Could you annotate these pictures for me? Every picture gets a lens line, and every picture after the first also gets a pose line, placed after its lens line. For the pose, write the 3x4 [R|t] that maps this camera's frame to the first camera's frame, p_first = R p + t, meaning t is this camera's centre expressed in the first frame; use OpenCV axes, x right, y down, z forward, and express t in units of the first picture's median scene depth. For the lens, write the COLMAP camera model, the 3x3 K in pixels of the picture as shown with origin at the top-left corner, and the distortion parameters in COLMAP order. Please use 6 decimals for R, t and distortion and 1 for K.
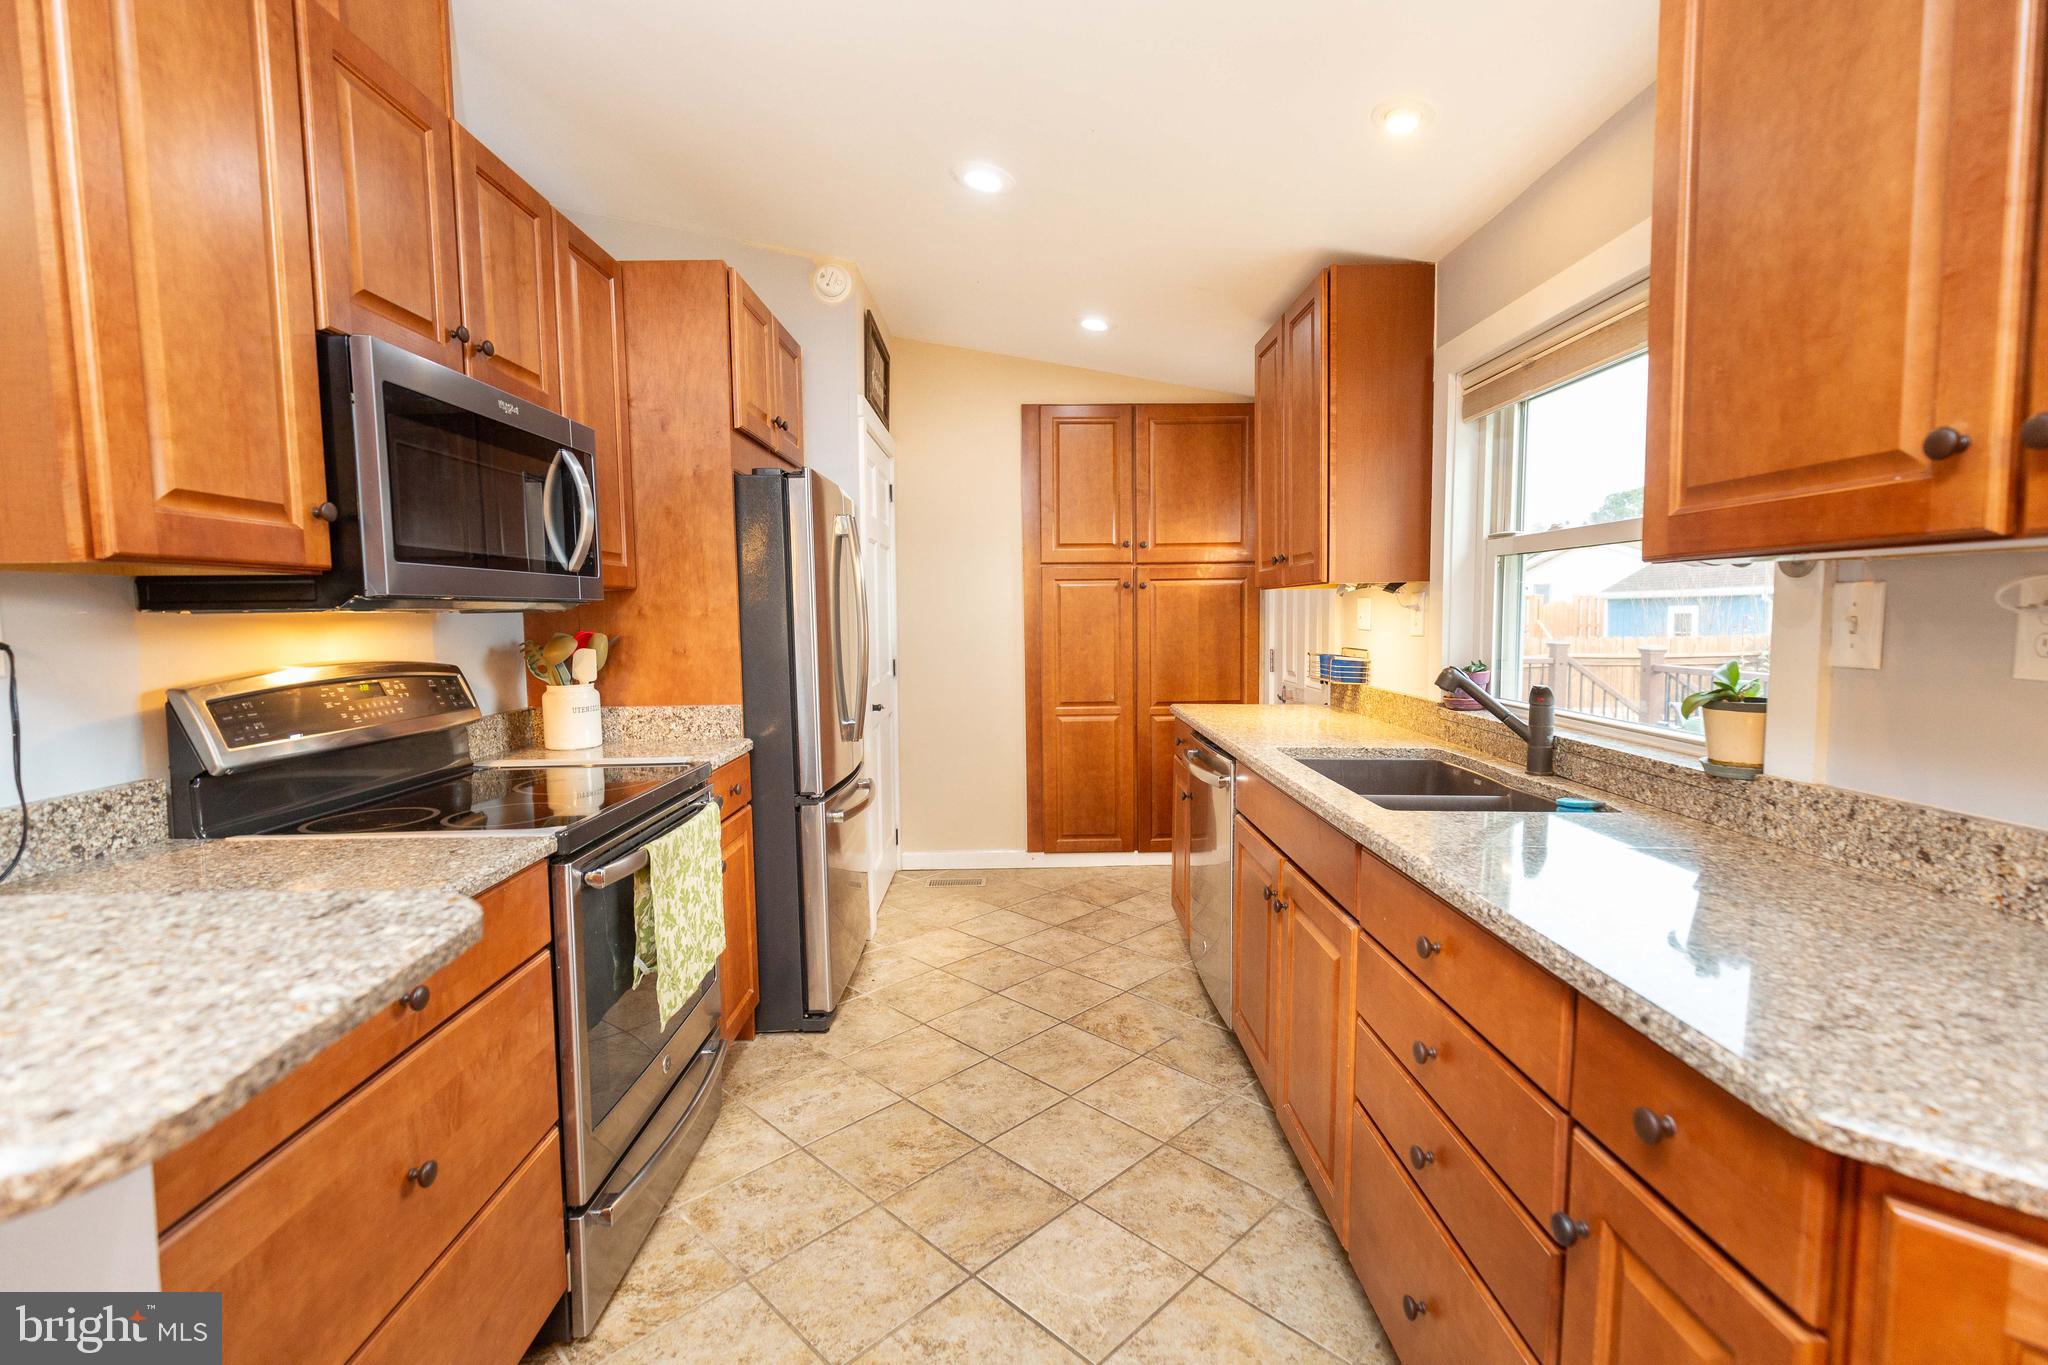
lens RADIAL K [[912.0, 0, 1024.0], [0, 912.0, 682.5], [0, 0, 1]] dist [0.007318, -0.000384]
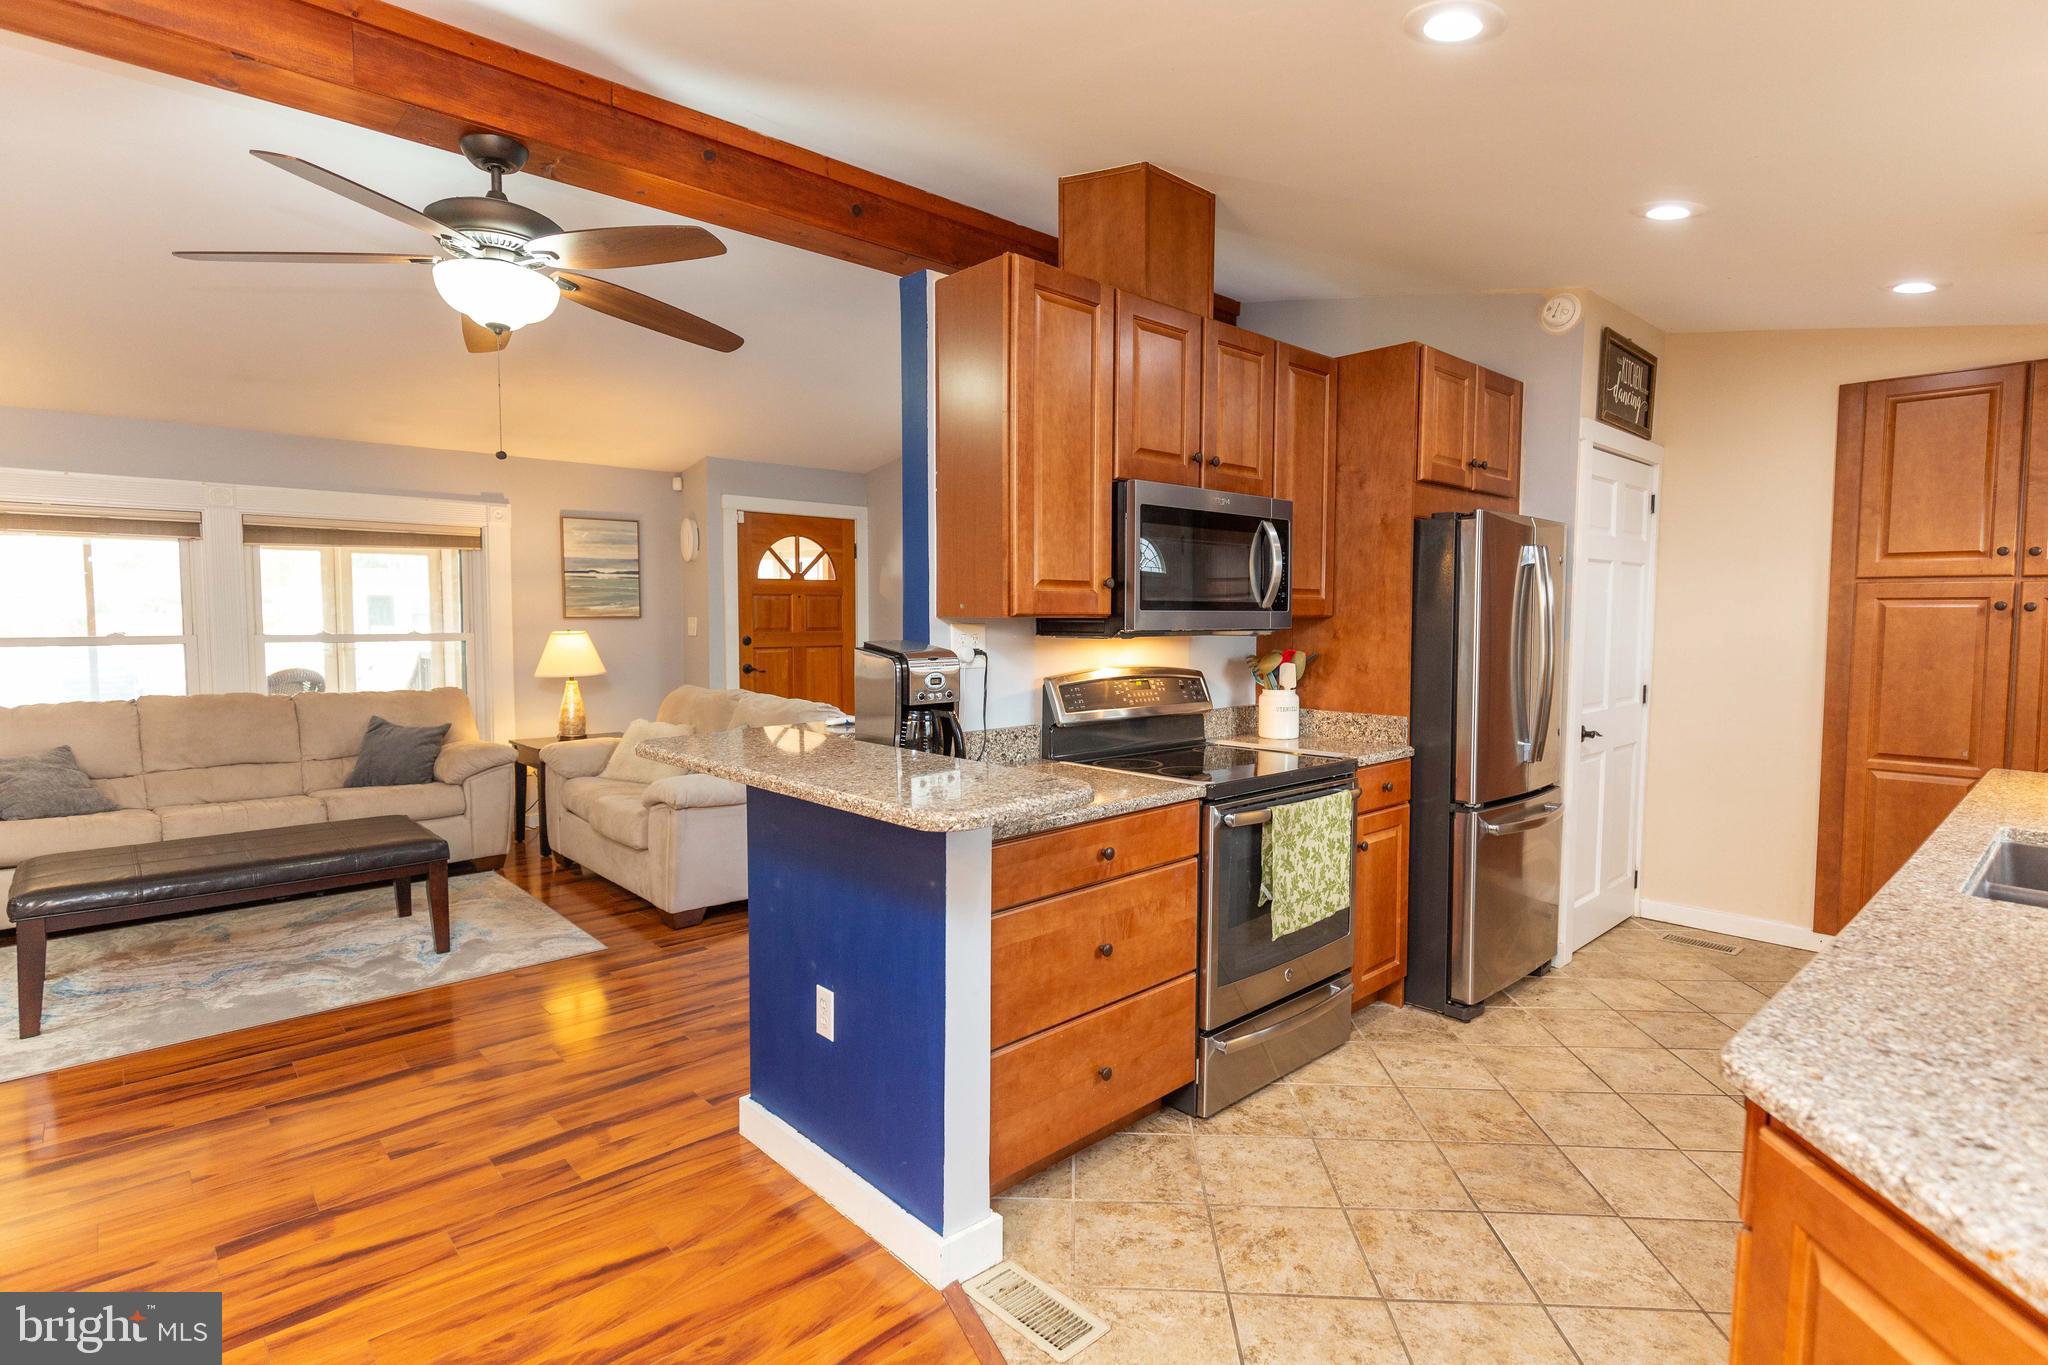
lens RADIAL K [[1041.6, 0, 1024.0], [0, 1041.6, 682.5], [0, 0, 1]] dist [-0.000405, 0.000232]
pose [[0.658855, 0.064081, -0.749536, 0.396301], [-0.067410, 0.997386, 0.026016, -0.022855], [0.749244, 0.033386, 0.661452, -0.271284]]
